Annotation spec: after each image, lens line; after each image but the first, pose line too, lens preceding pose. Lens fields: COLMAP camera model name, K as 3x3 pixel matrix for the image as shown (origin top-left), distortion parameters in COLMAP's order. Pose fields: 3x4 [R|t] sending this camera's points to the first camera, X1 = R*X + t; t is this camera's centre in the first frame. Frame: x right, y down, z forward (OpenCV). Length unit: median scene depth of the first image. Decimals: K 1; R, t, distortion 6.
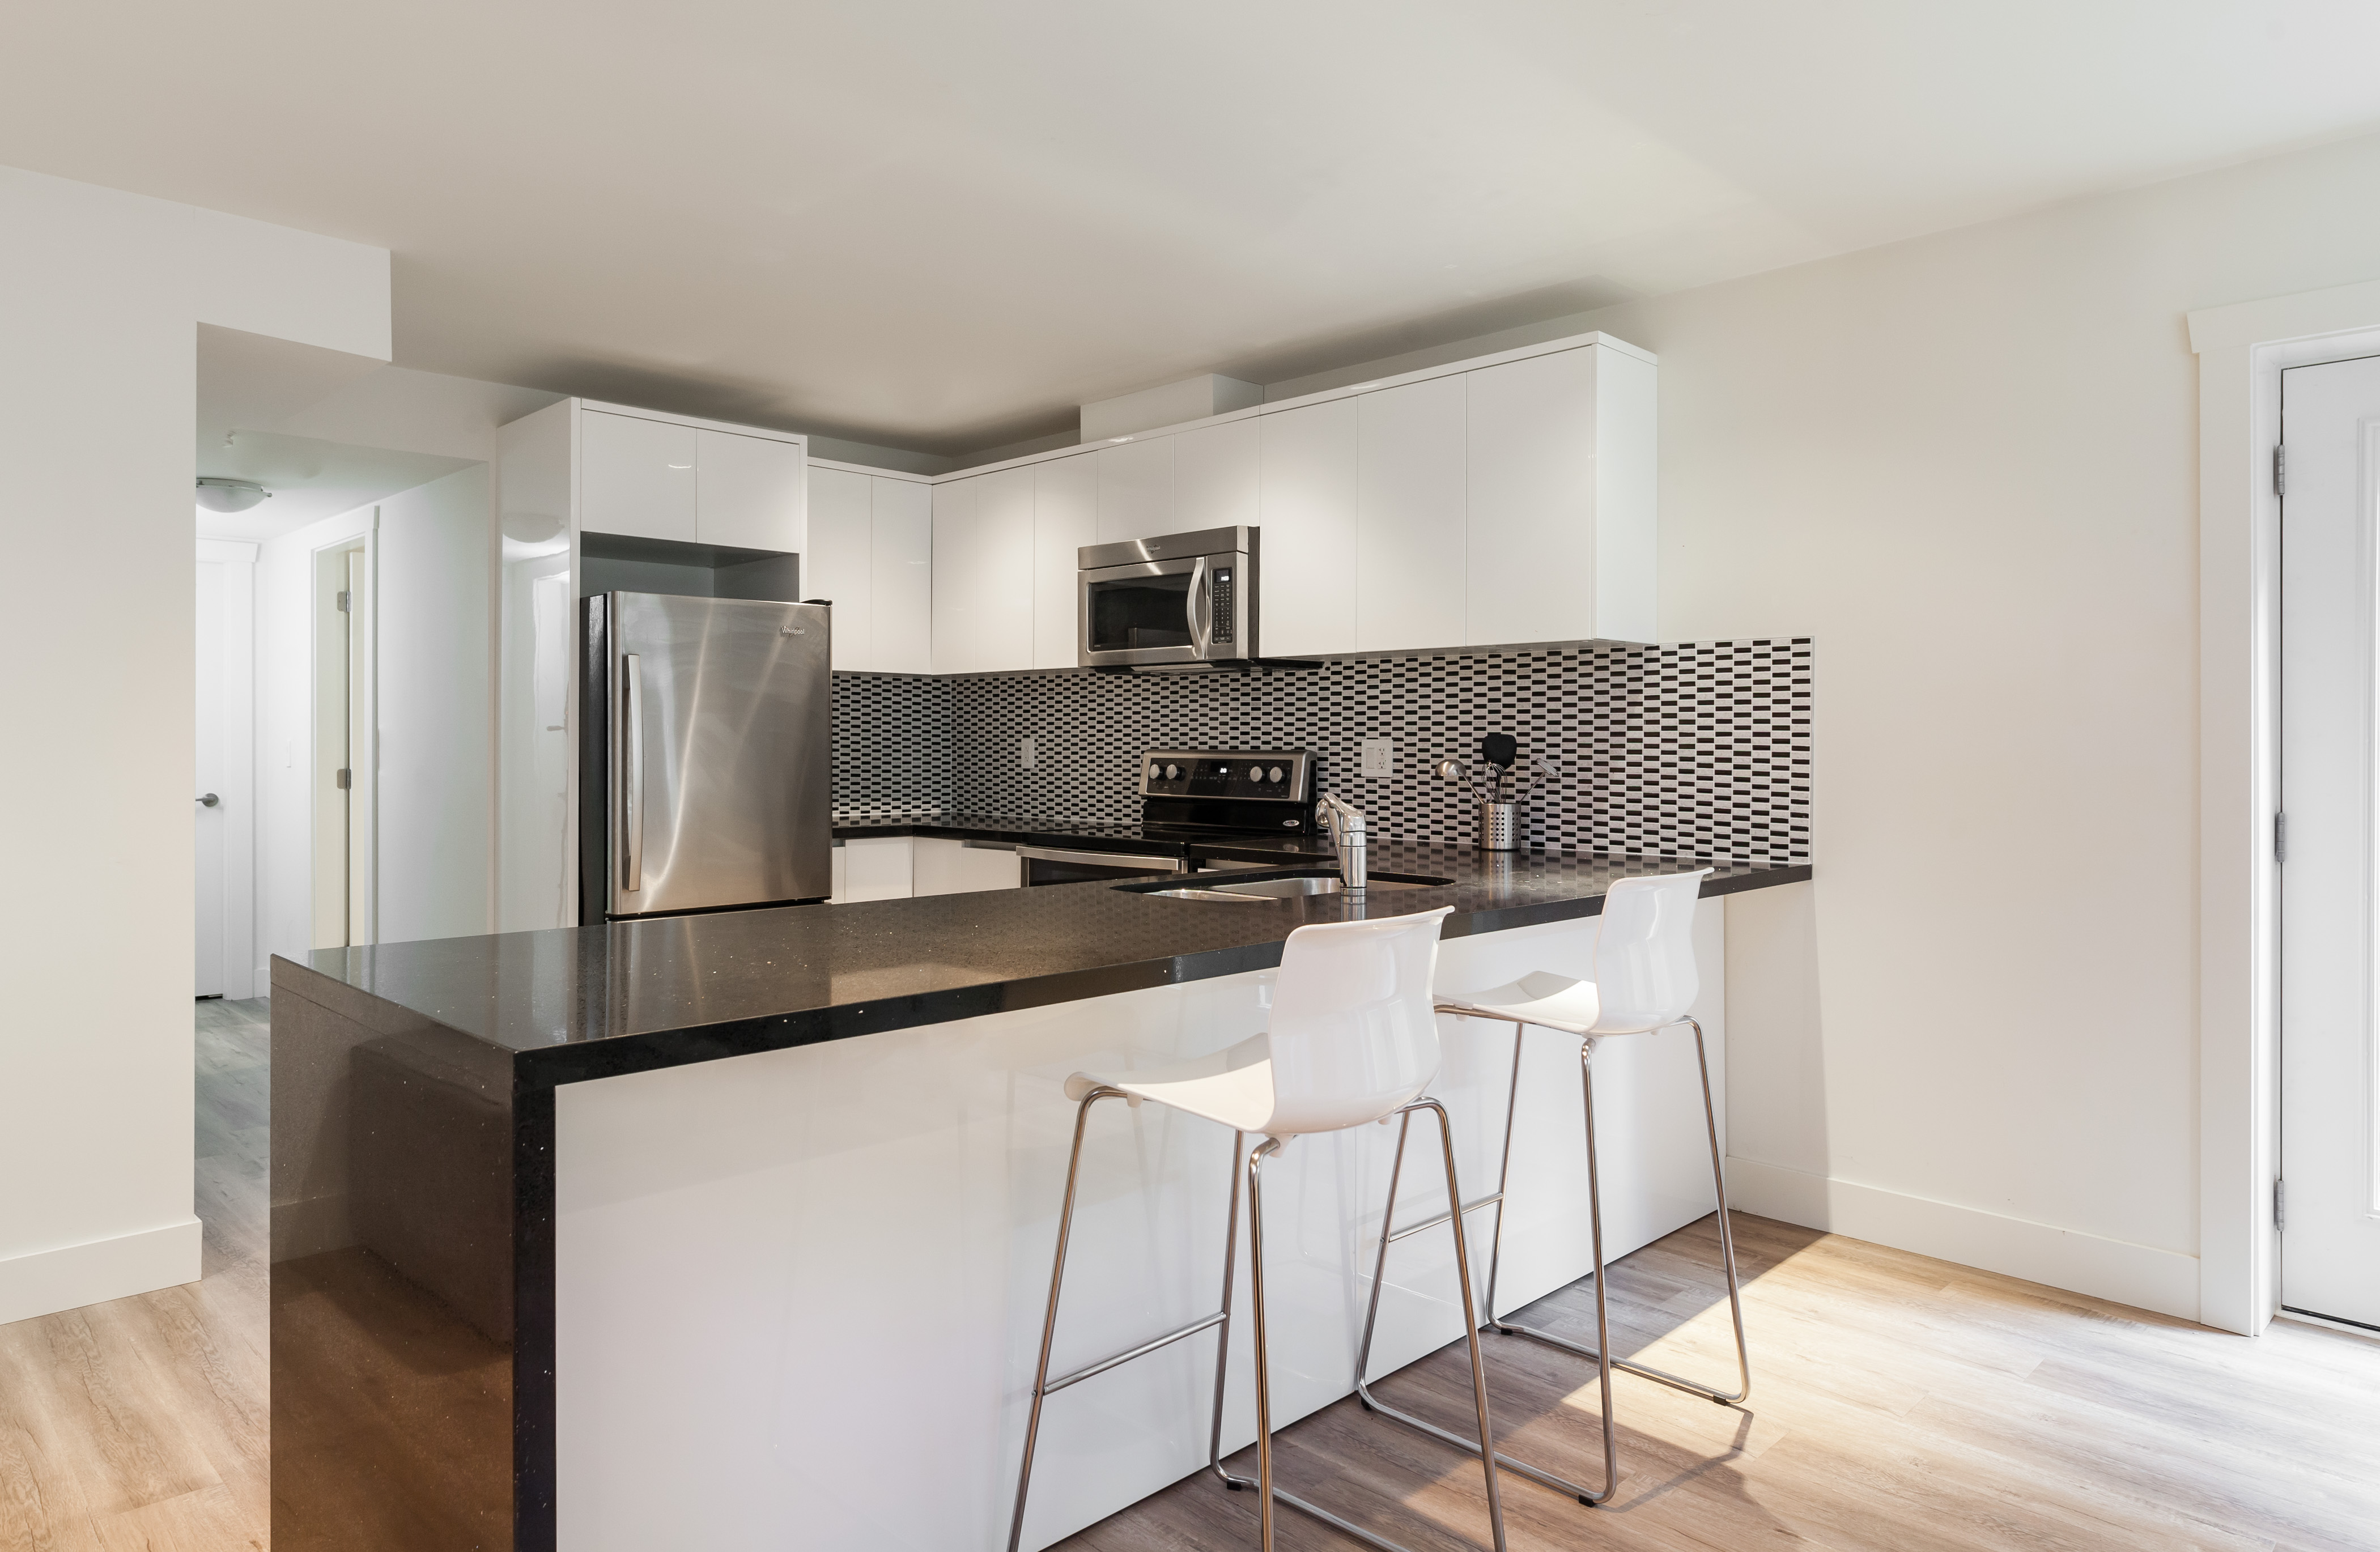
lens RADIAL K [[1437.8, 0, 1213.9], [0, 1437.8, 744.2], [0, 0, 1]] dist [0.001582, -0.003085]
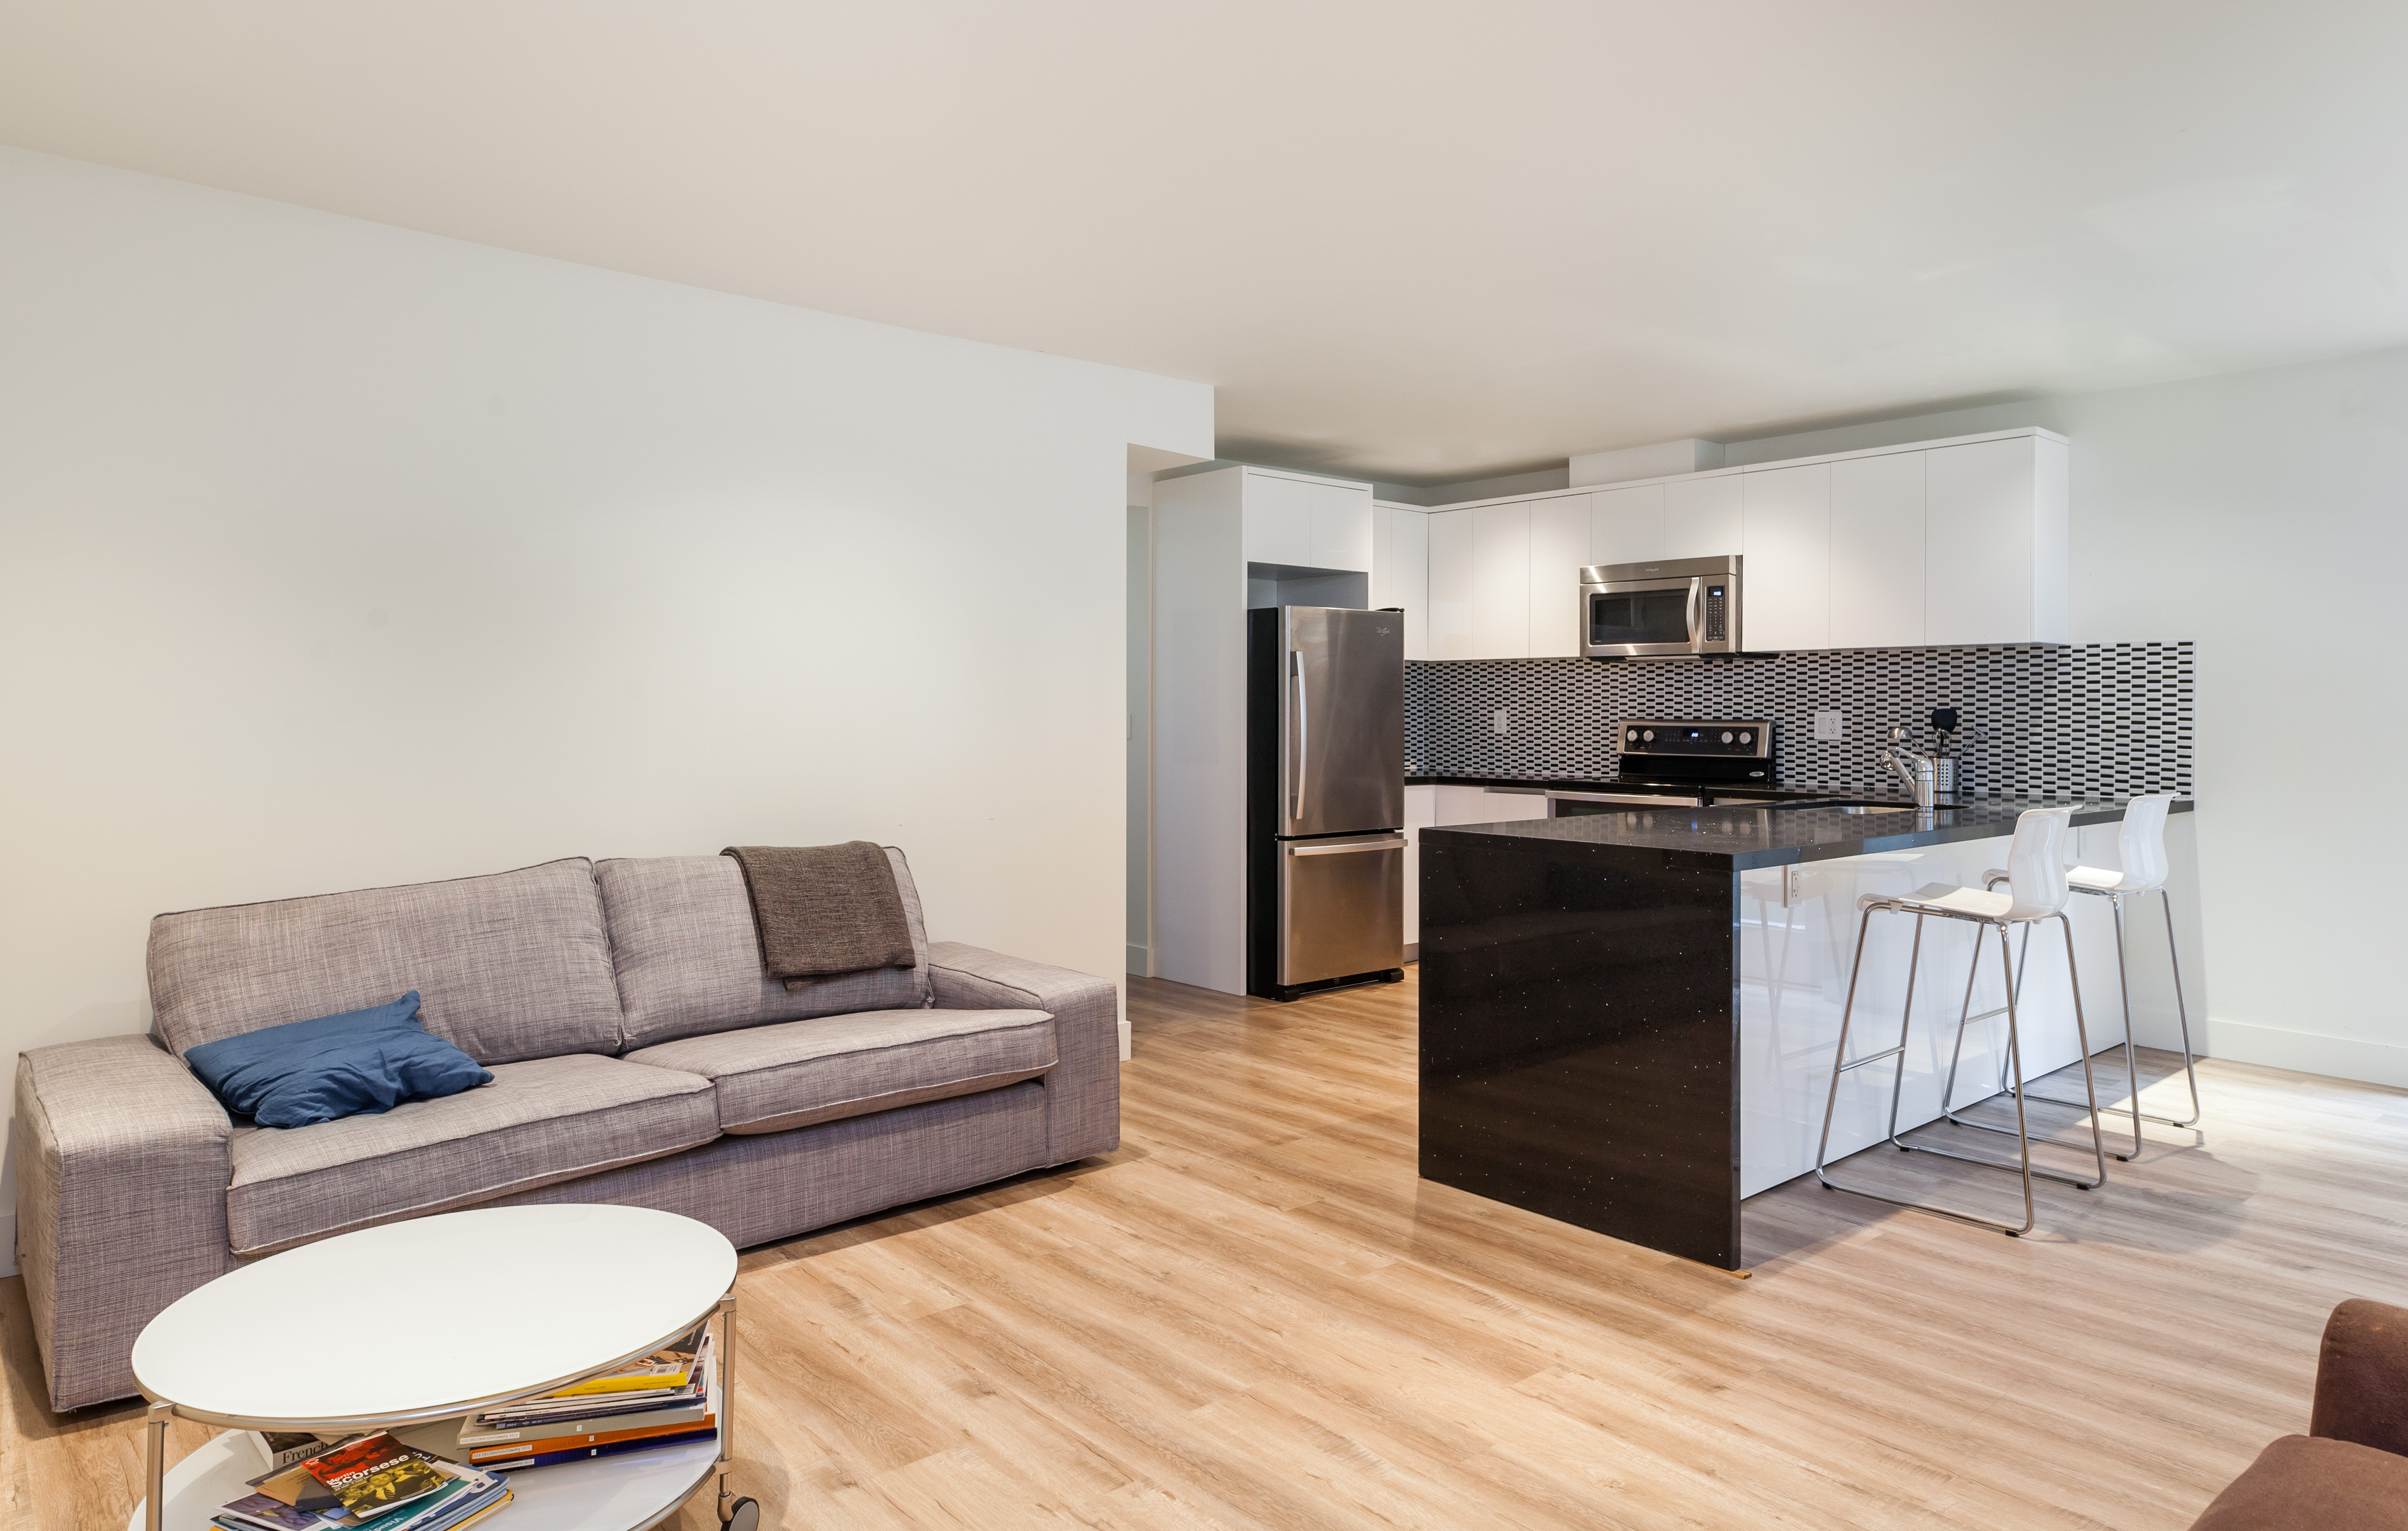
lens RADIAL K [[1472.5, 0, 1260.6], [0, 1472.5, 719.1], [0, 0, 1]] dist [0.002743, -0.001809]
pose [[0.998261, 0.001383, -0.058938, -0.341659], [-0.001158, 0.999992, 0.003846, -0.001259], [0.058943, -0.003771, 0.998254, -0.417170]]
